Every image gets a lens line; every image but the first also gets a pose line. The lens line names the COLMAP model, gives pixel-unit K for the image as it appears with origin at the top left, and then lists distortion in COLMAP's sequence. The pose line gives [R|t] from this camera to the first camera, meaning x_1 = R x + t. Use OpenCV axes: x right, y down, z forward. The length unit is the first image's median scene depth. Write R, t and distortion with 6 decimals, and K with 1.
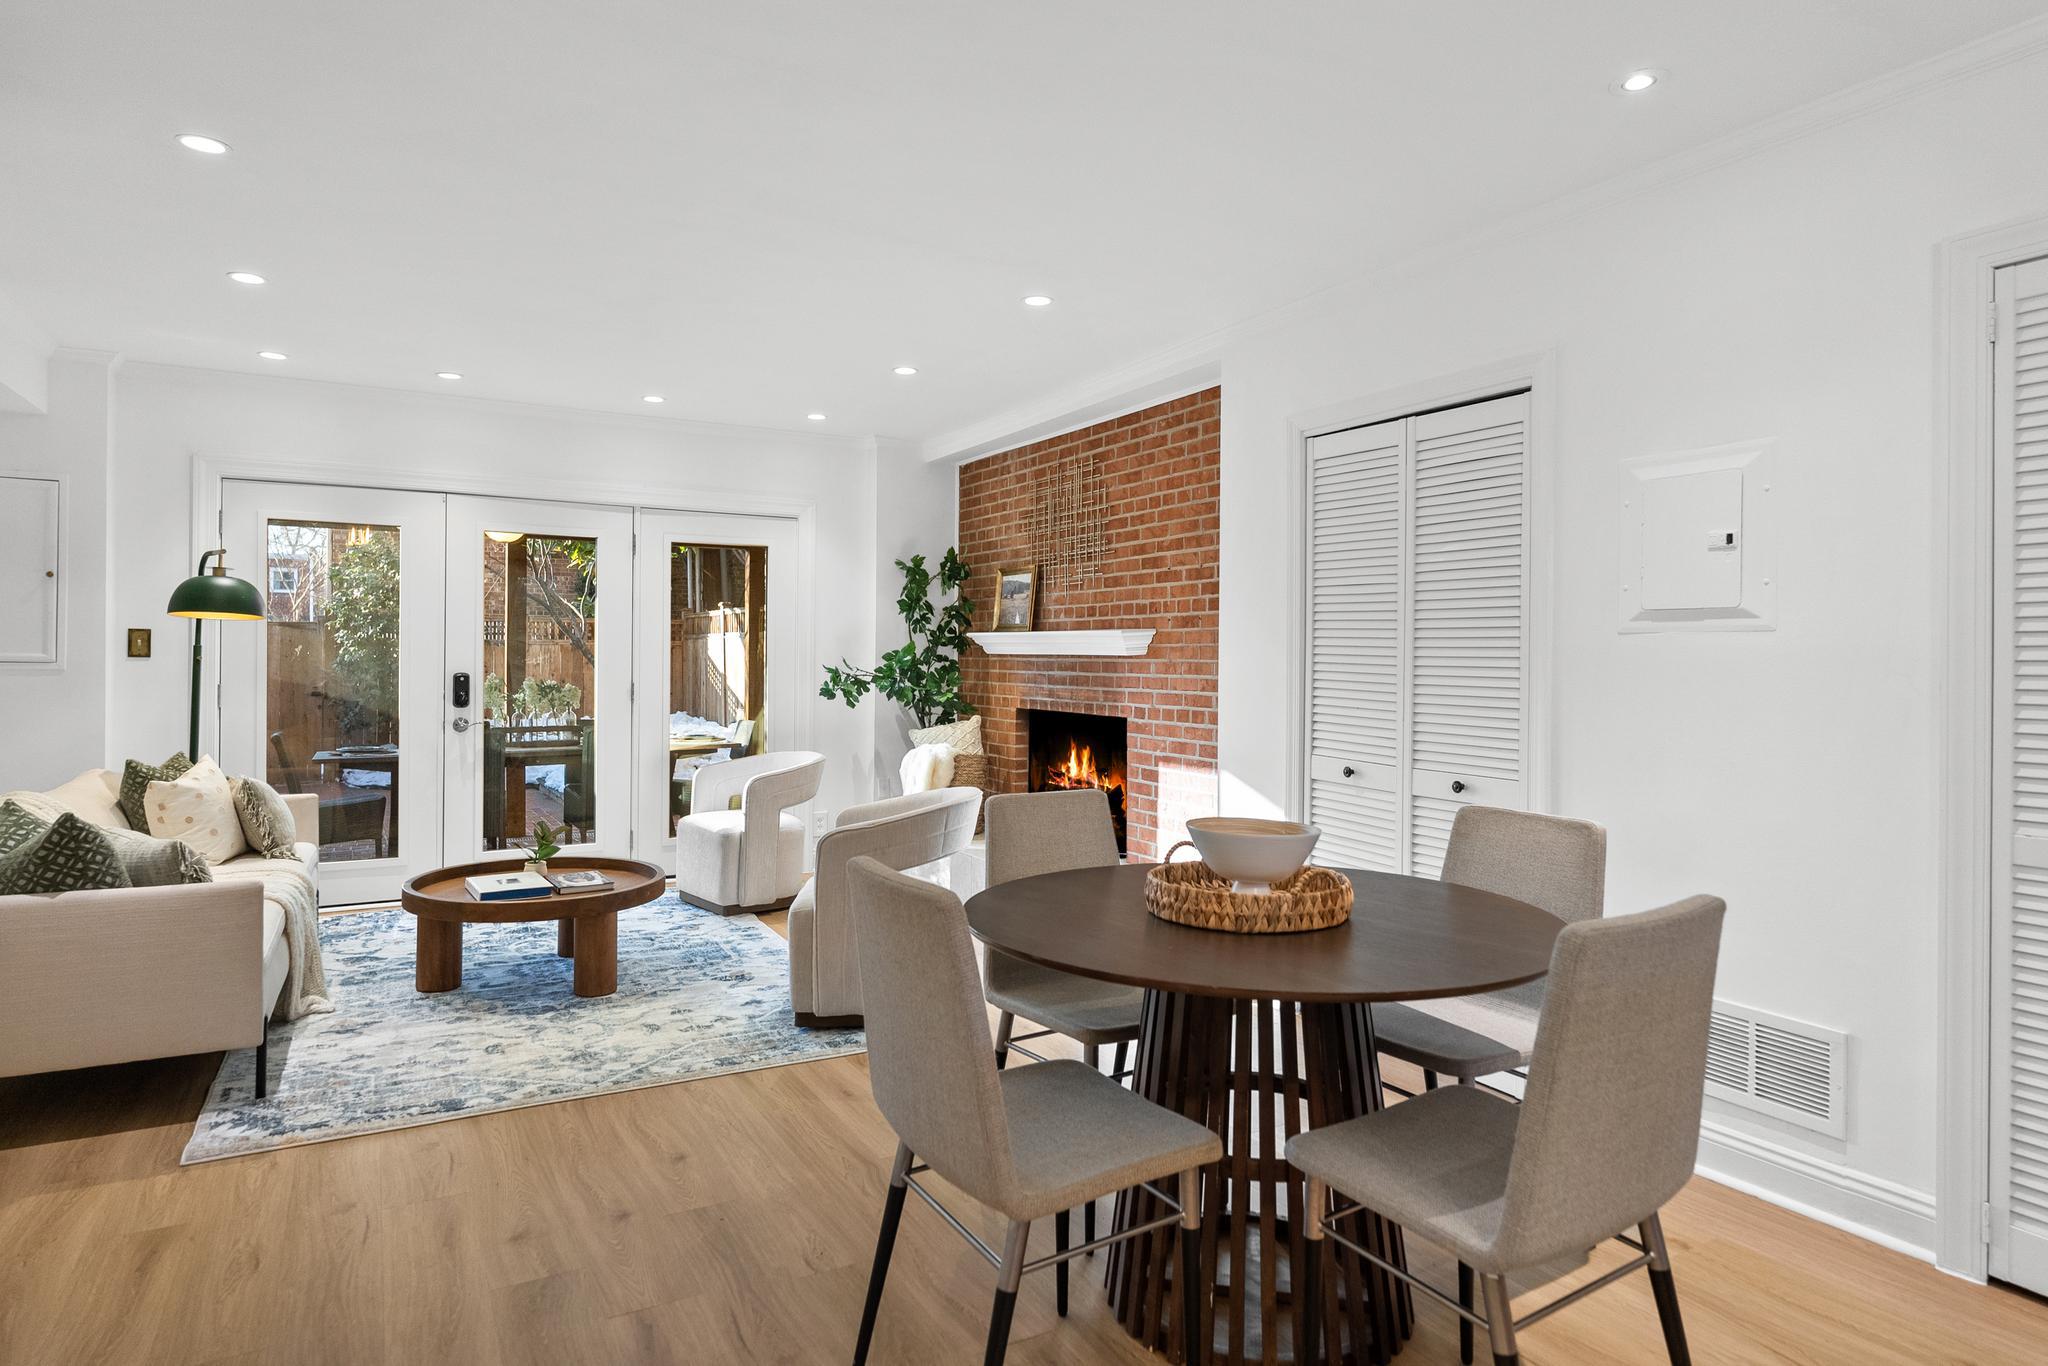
lens RADIAL K [[1138.4, 0, 1030.1], [0, 1138.4, 658.1], [0, 0, 1]] dist [-0.002241, -0.000714]
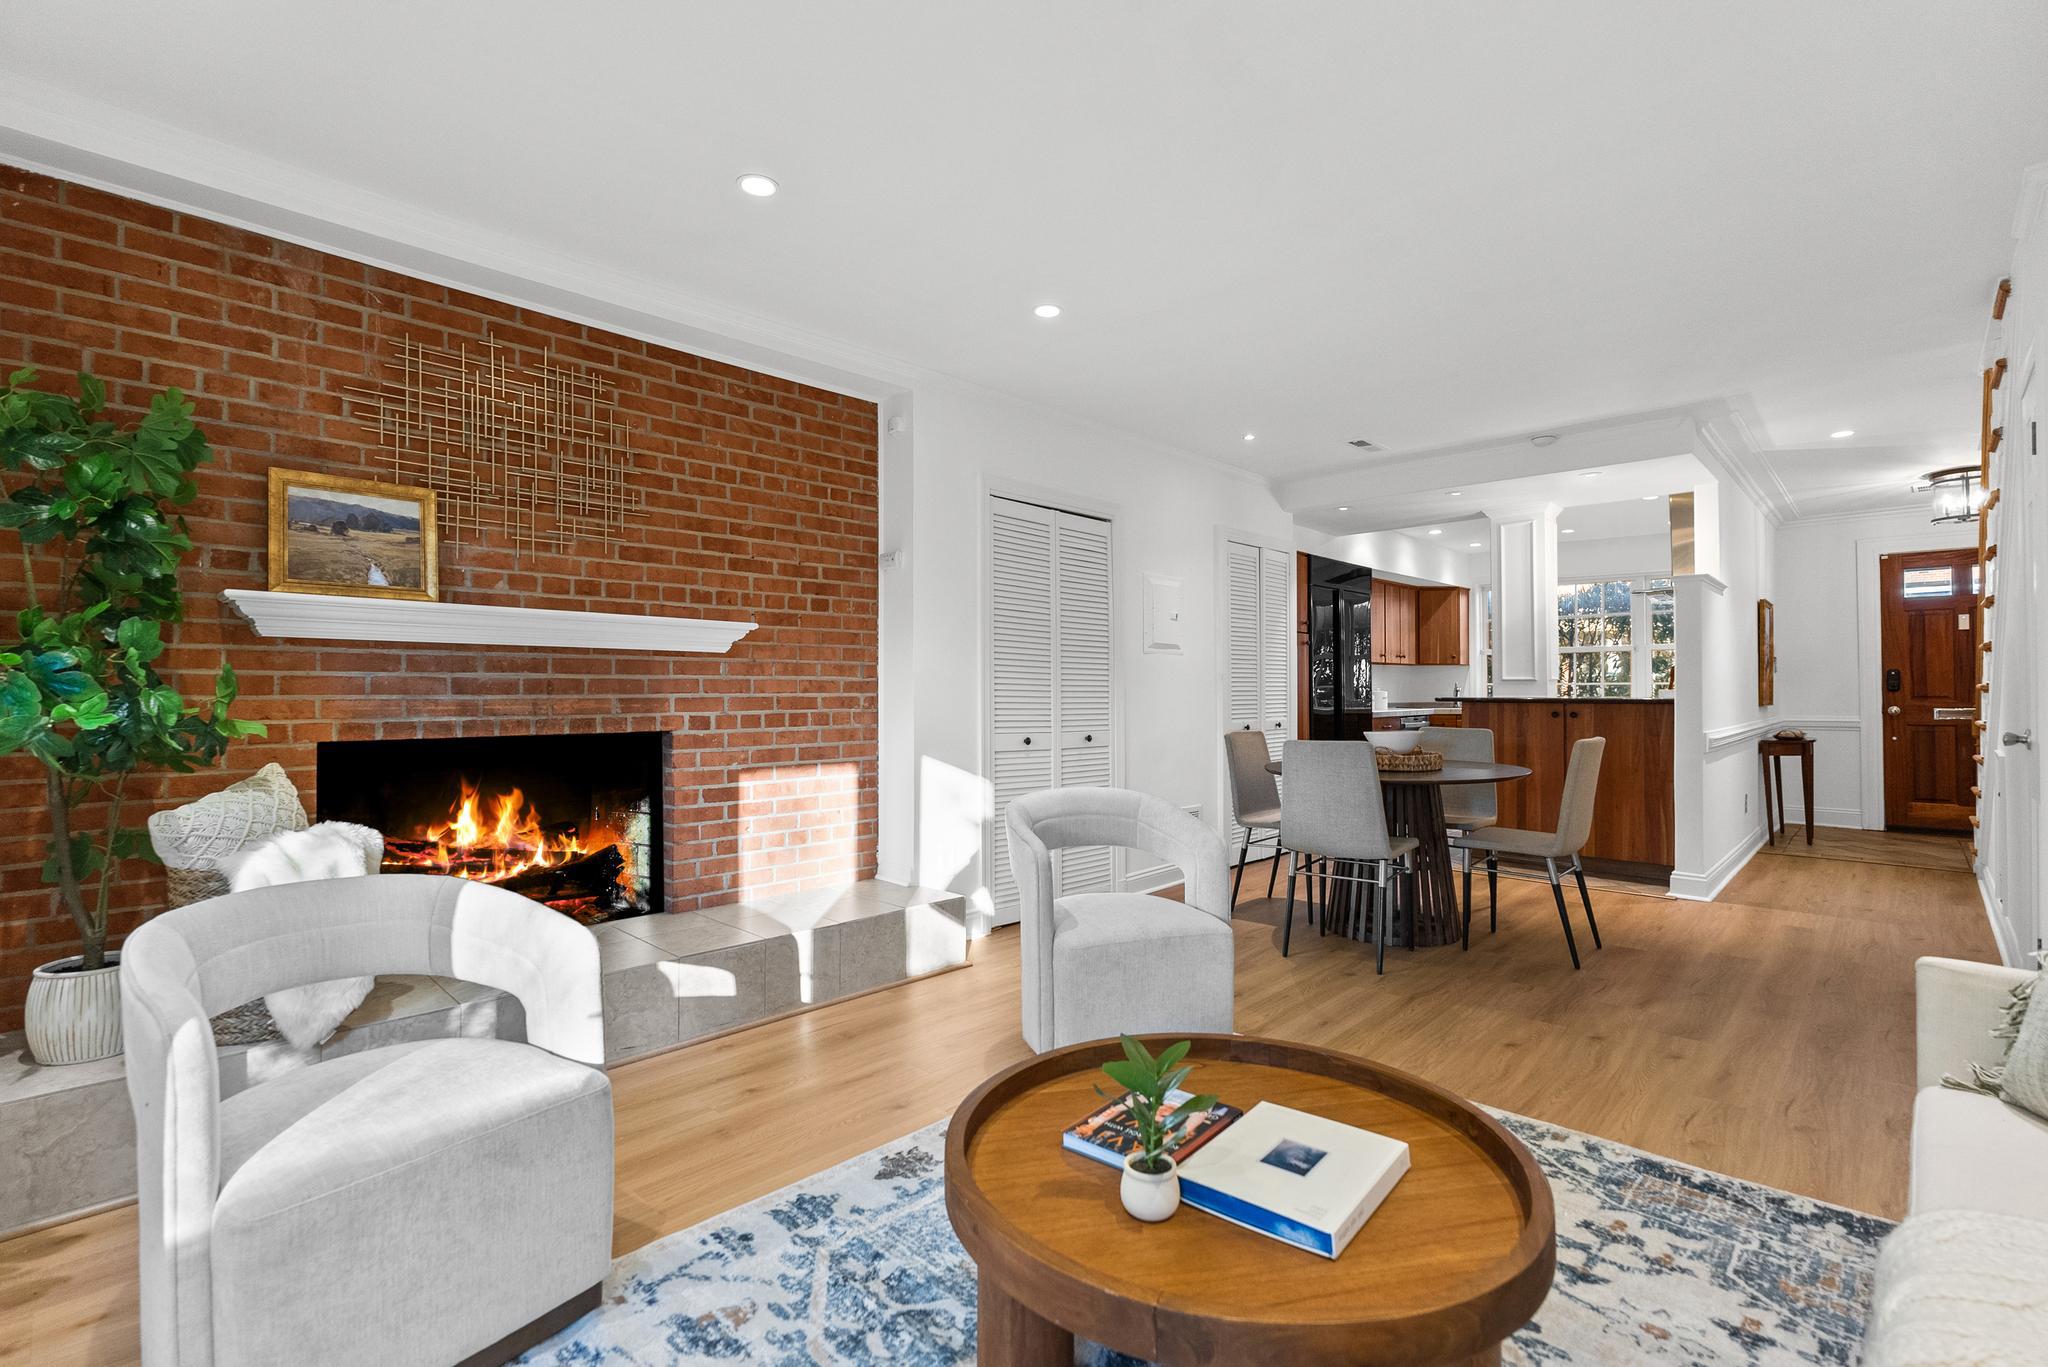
lens RADIAL K [[917.2, 0, 1024.5], [0, 917.2, 678.6], [0, 0, 1]] dist [-0.004778, 0.000257]
pose [[-0.272431, 0.005068, 0.962162, -0.596794], [0.000095, 0.999986, -0.005241, 0.019395], [-0.962175, -0.001336, -0.272428, 0.939959]]
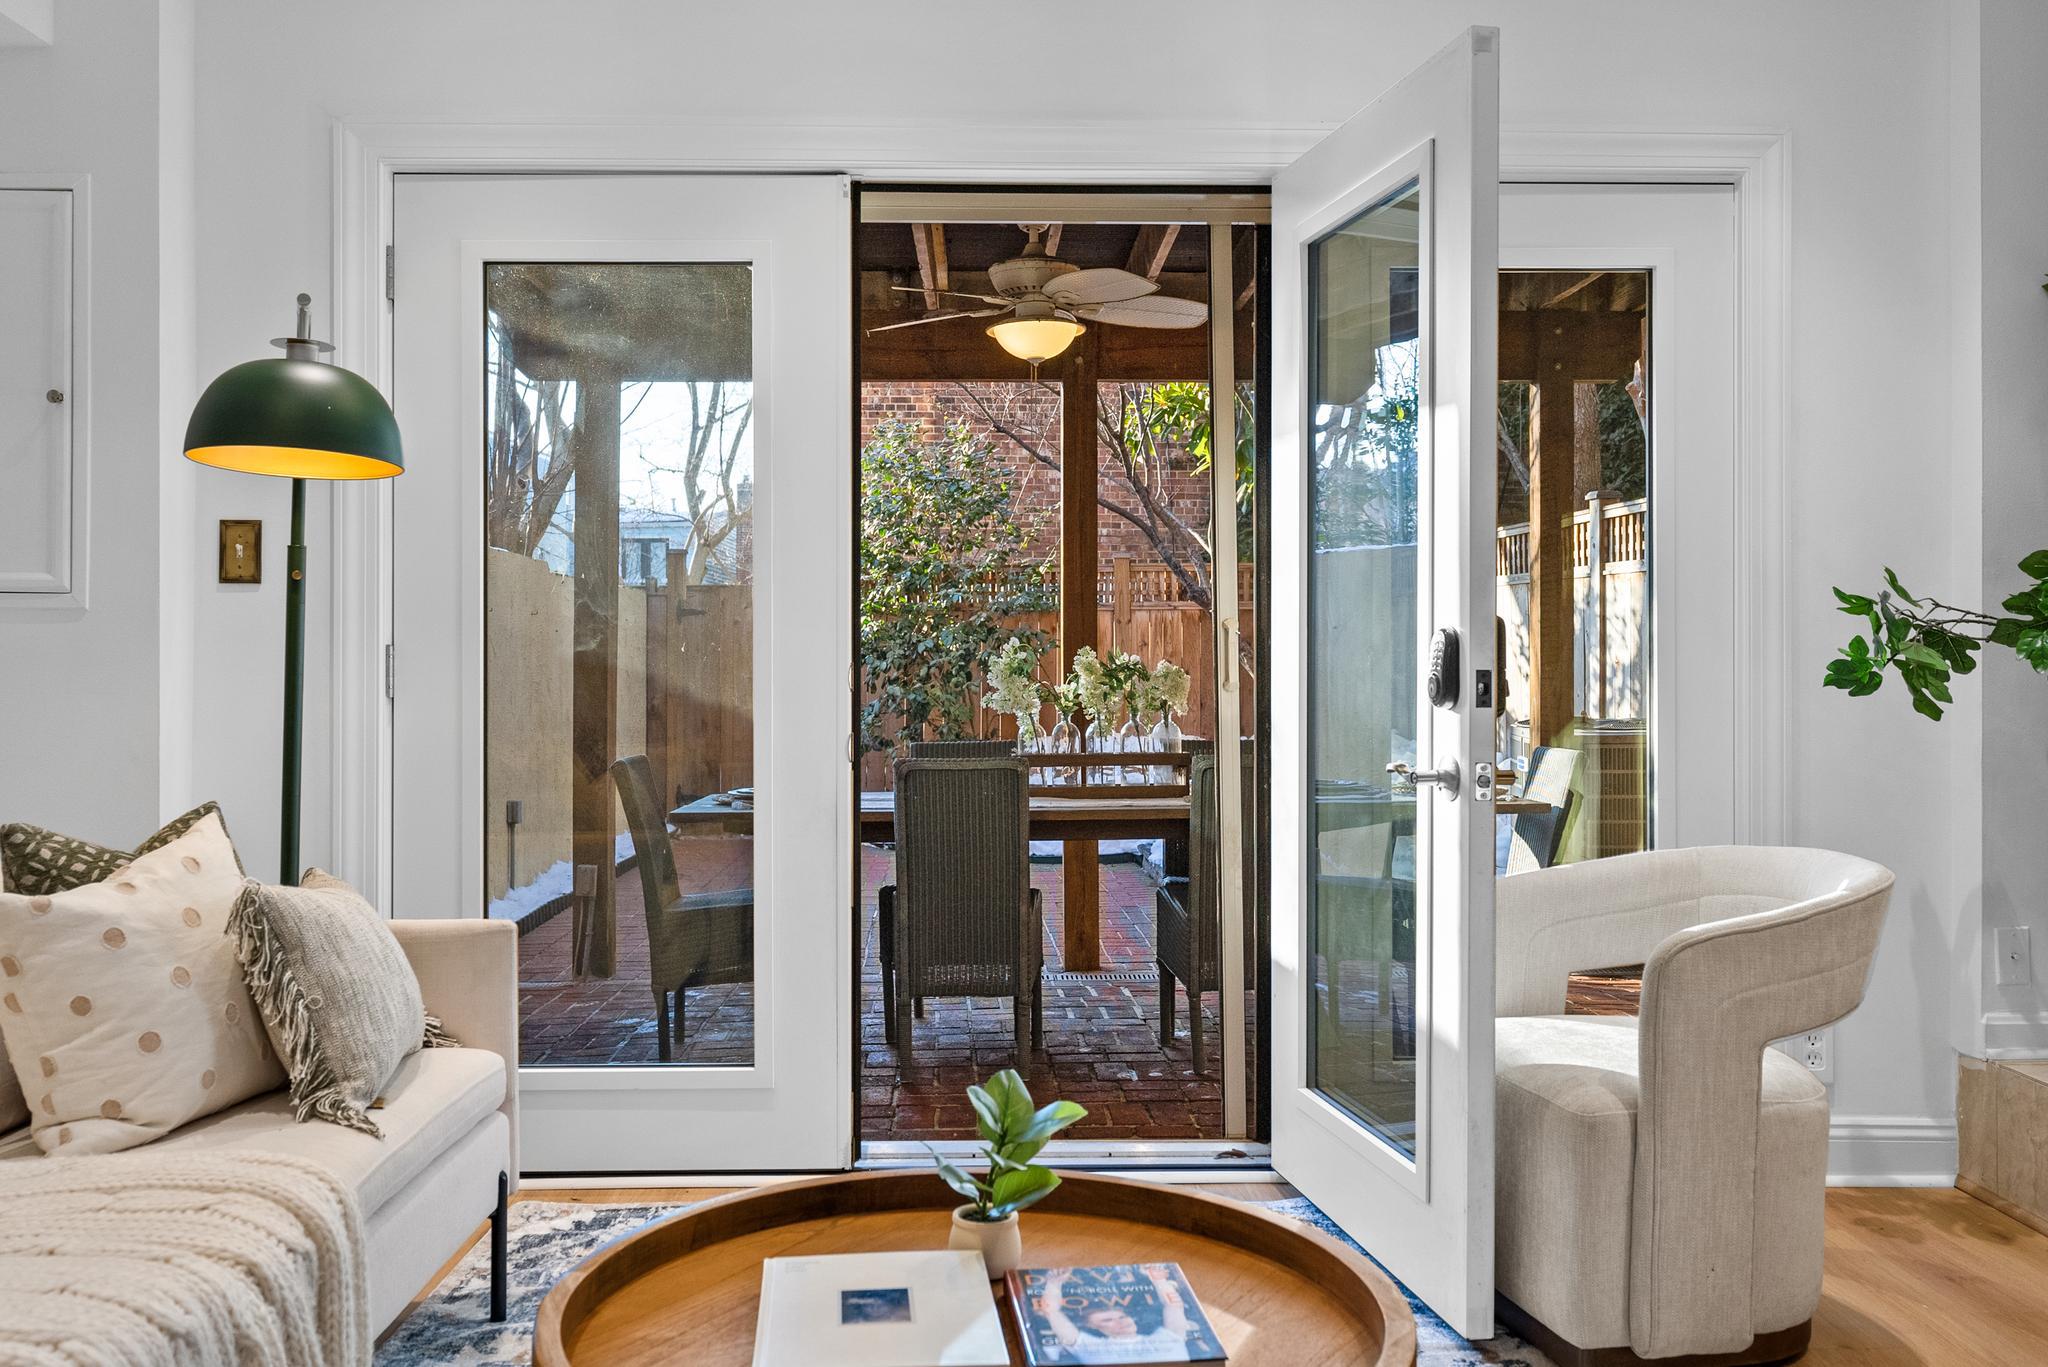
lens RADIAL K [[1737.2, 0, 1022.8], [0, 1737.2, 640.0], [0, 0, 1]] dist [-0.000062, 0.003192]
pose [[0.879277, -0.010613, -0.476192, -0.173361], [0.007247, 0.999934, -0.008904, 0.027733], [0.476255, 0.004378, 0.879296, 0.504894]]
